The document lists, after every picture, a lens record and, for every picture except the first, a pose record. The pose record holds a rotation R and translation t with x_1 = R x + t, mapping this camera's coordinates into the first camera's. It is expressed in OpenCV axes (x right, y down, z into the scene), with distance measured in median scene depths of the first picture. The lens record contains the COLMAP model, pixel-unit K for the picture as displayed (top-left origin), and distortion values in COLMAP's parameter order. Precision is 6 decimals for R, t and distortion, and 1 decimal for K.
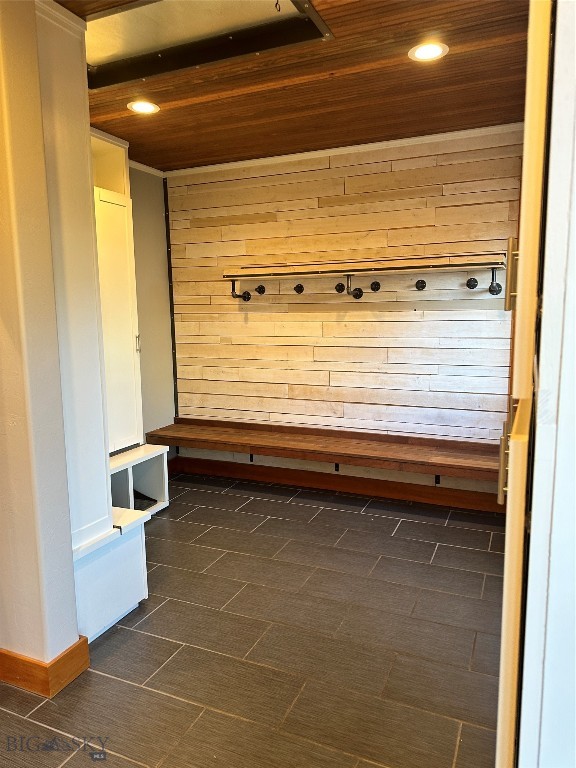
lens RADIAL K [[542.3, 0, 288.0], [0, 542.3, 384.0], [0, 0, 1]] dist [0.085168, -0.103004]
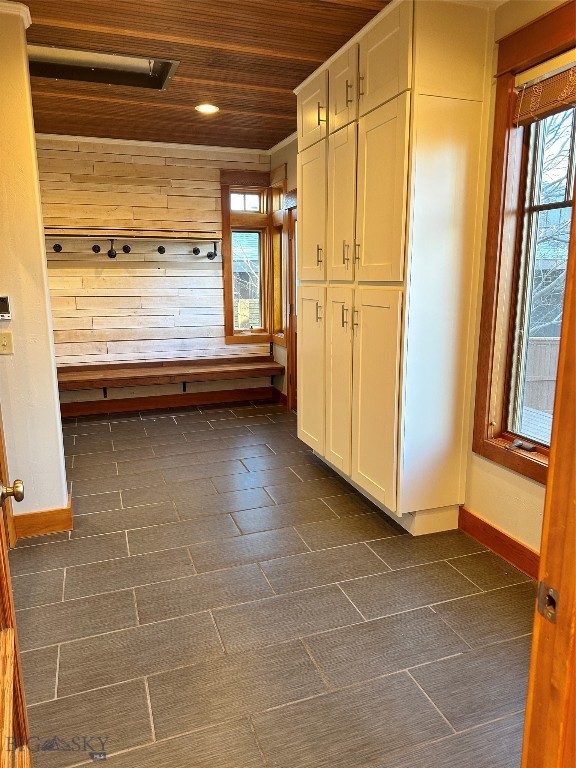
lens RADIAL K [[542.3, 0, 288.0], [0, 542.3, 384.0], [0, 0, 1]] dist [0.085168, -0.103004]
pose [[0.722448, -0.127260, 0.679612, -0.502001], [0.088995, 0.991855, 0.091125, 0.057274], [-0.685674, -0.005351, 0.727890, -0.231517]]
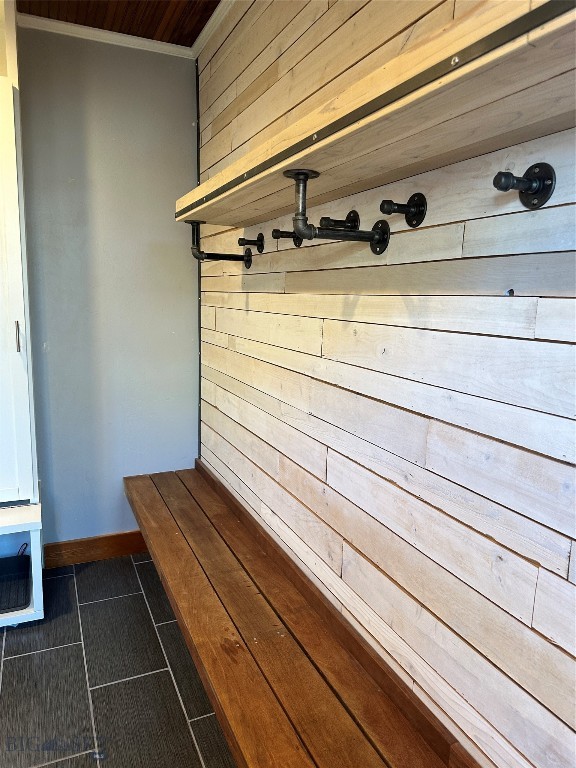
lens RADIAL K [[544.8, 0, 288.0], [0, 544.8, 384.0], [0, 0, 1]] dist [0.002682, -0.000641]
pose [[0.741663, 0.141358, -0.655709, 0.322317], [-0.126500, 0.989477, 0.070229, -0.098073], [0.658736, 0.030861, 0.751741, 0.740068]]
